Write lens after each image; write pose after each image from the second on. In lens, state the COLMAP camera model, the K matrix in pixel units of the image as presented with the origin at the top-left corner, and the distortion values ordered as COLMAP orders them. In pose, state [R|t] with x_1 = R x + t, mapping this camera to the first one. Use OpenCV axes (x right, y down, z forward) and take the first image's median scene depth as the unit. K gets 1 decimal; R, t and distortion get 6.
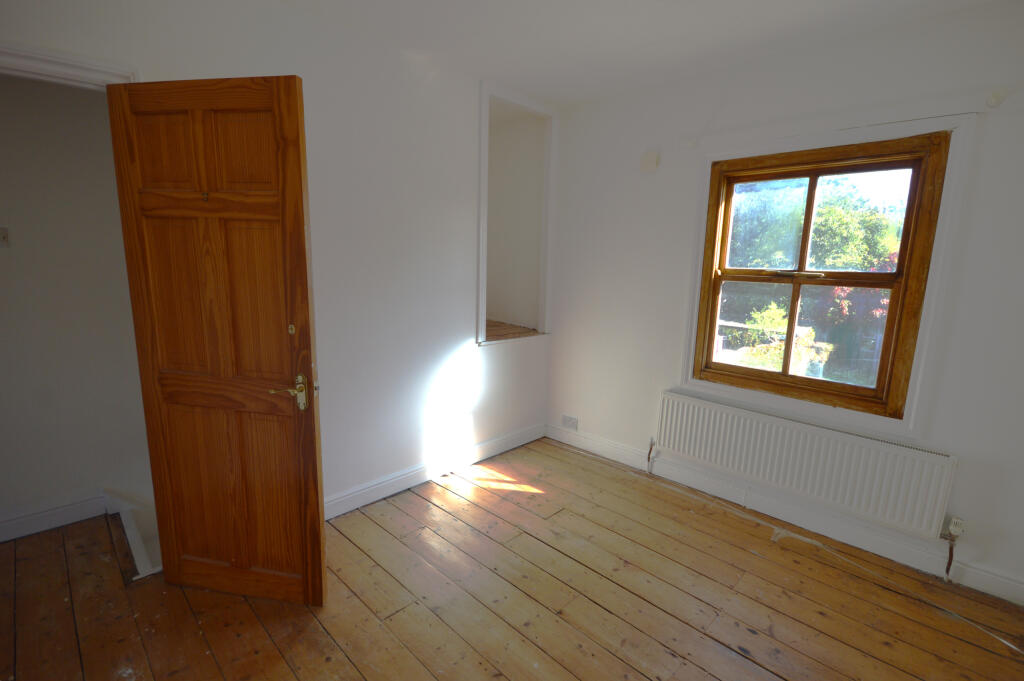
lens RADIAL K [[467.4, 0, 517.8], [0, 467.4, 346.4], [0, 0, 1]] dist [0.002548, -0.000783]
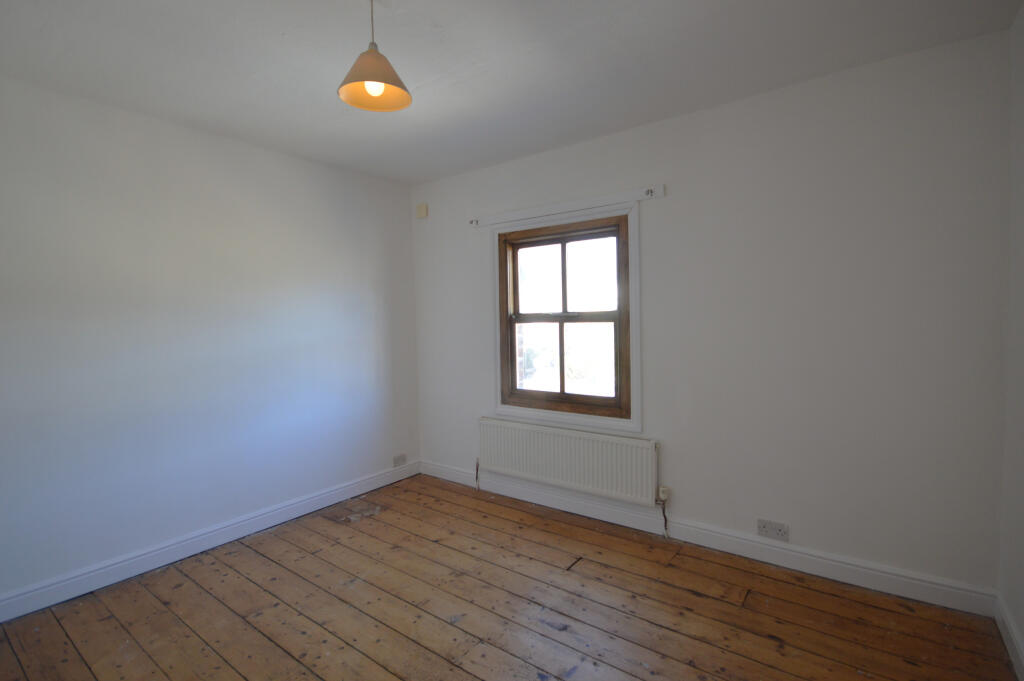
lens RADIAL K [[467.4, 0, 512.5], [0, 467.4, 338.4], [0, 0, 1]] dist [0.002548, -0.000783]
pose [[0.987061, -0.061095, 0.148250, 0.257932], [0.079384, 0.989502, -0.120764, 0.054044], [-0.139316, 0.130970, 0.981549, -0.243207]]
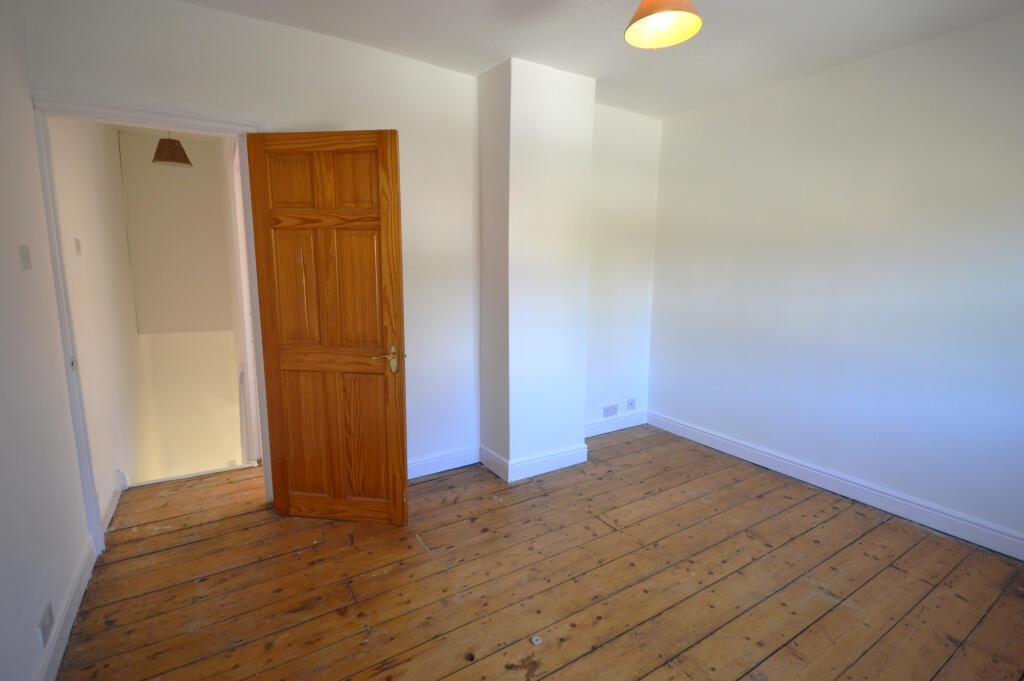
lens RADIAL K [[482.7, 0, 512.5], [0, 482.7, 339.9], [0, 0, 1]] dist [-0.001743, -0.000439]
pose [[-0.218448, 0.105753, -0.970102, 1.259258], [-0.179274, 0.972842, 0.146421, -0.067492], [0.959240, 0.205899, -0.193556, 0.757490]]
